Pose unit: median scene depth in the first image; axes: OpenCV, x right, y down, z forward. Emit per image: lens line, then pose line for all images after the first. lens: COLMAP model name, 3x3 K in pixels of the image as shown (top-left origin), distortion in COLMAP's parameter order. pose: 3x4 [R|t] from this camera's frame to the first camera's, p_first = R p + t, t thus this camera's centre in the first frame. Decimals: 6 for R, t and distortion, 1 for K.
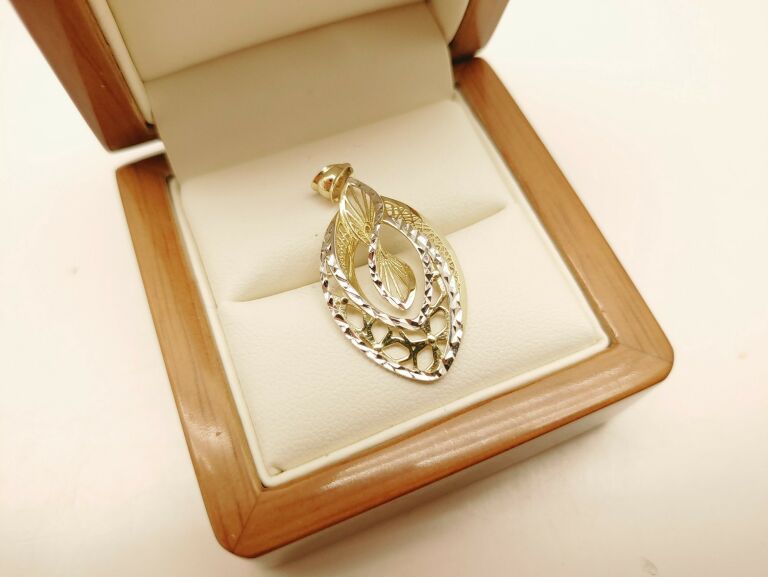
lens RADIAL K [[654.2, 0, 384.0], [0, 654.2, 288.5], [0, 0, 1]] dist [-0.066726, 0.001376]
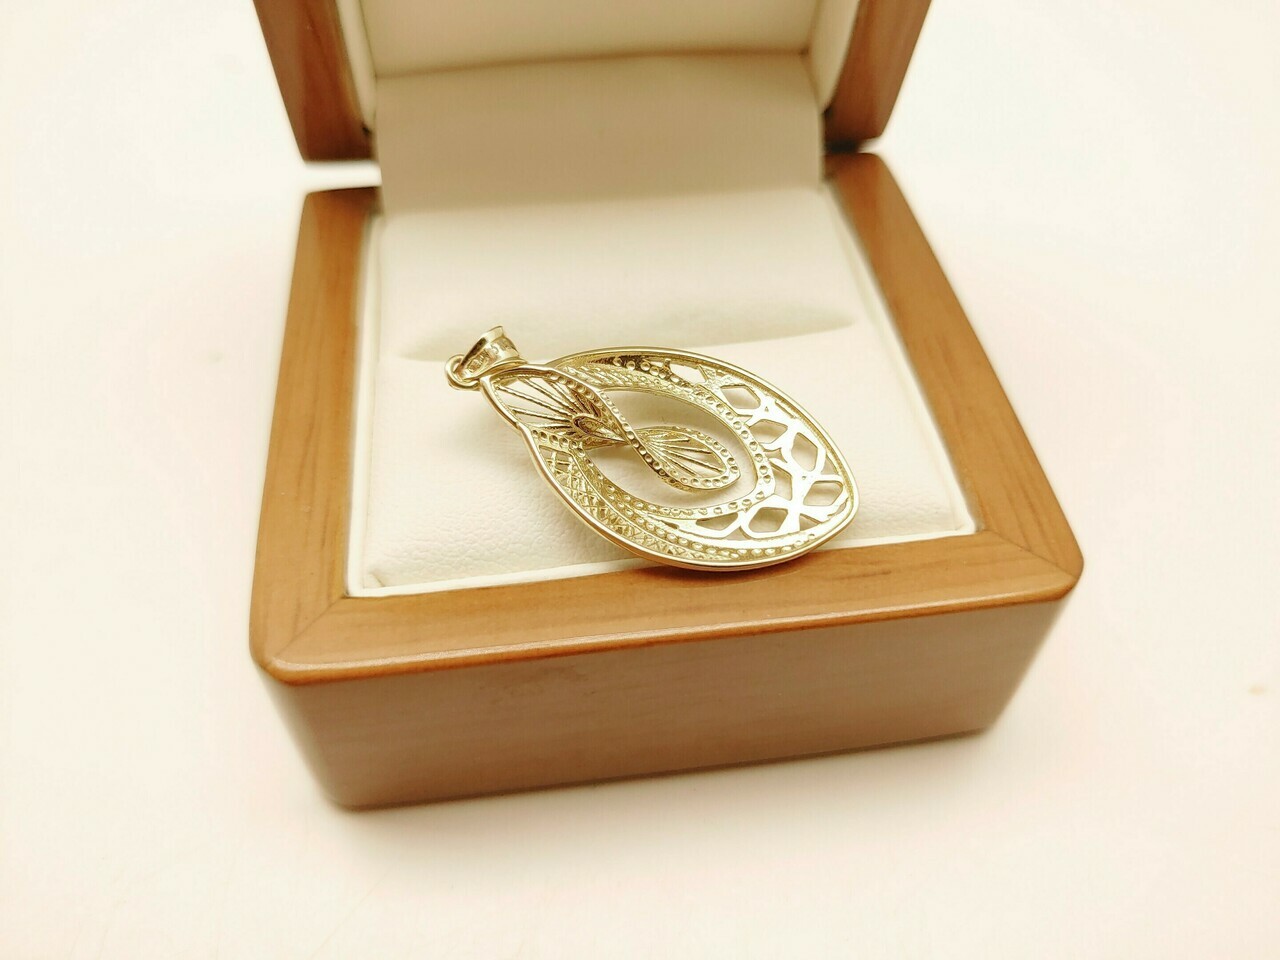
lens RADIAL K [[1090.3, 0, 640.0], [0, 1090.3, 480.0], [0, 0, 1]] dist [-0.066726, 0.001376]
pose [[0.967264, 0.185651, -0.173013, 0.209856], [-0.223045, 0.947122, -0.230675, 0.326272], [0.121039, 0.261713, 0.957526, 0.010752]]
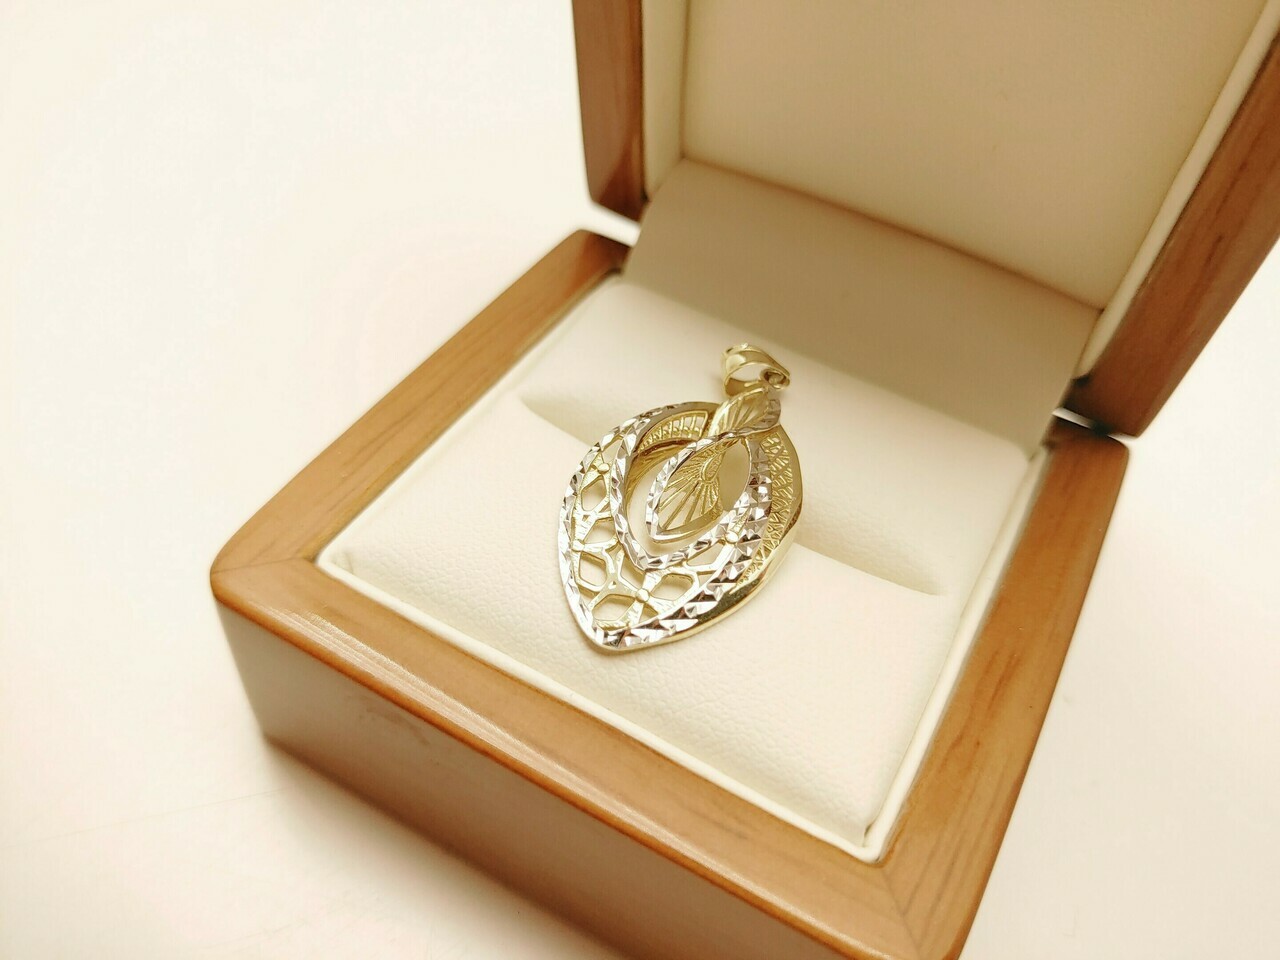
lens RADIAL K [[1090.3, 0, 640.0], [0, 1090.3, 480.0], [0, 0, 1]] dist [-0.066726, 0.001376]
pose [[0.625075, 0.596659, -0.503268, 0.471628], [-0.730291, 0.674677, -0.107170, 0.105375], [0.275600, 0.434522, 0.857459, 0.076223]]
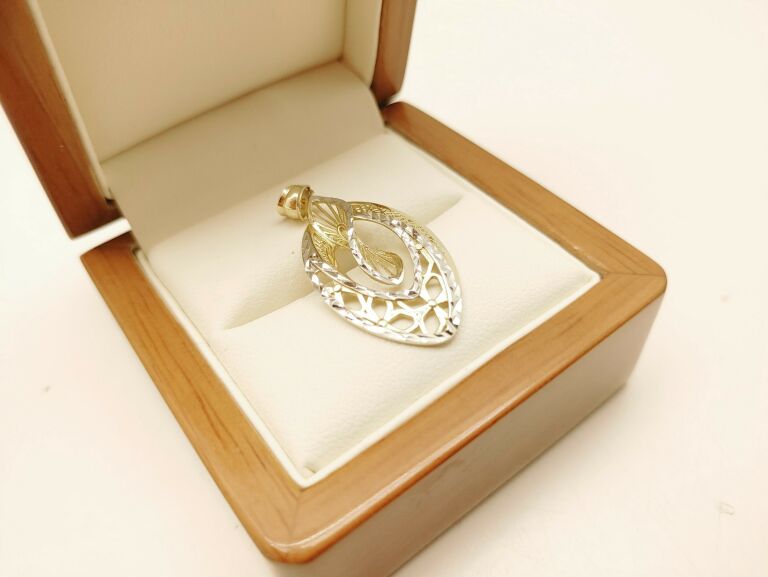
lens RADIAL K [[654.2, 0, 384.0], [0, 654.2, 288.5], [0, 0, 1]] dist [-0.066726, 0.001376]
pose [[0.963949, -0.242509, 0.109504, -0.092195], [0.263441, 0.927688, -0.264563, 0.273116], [-0.037427, 0.283873, 0.958131, 0.044408]]
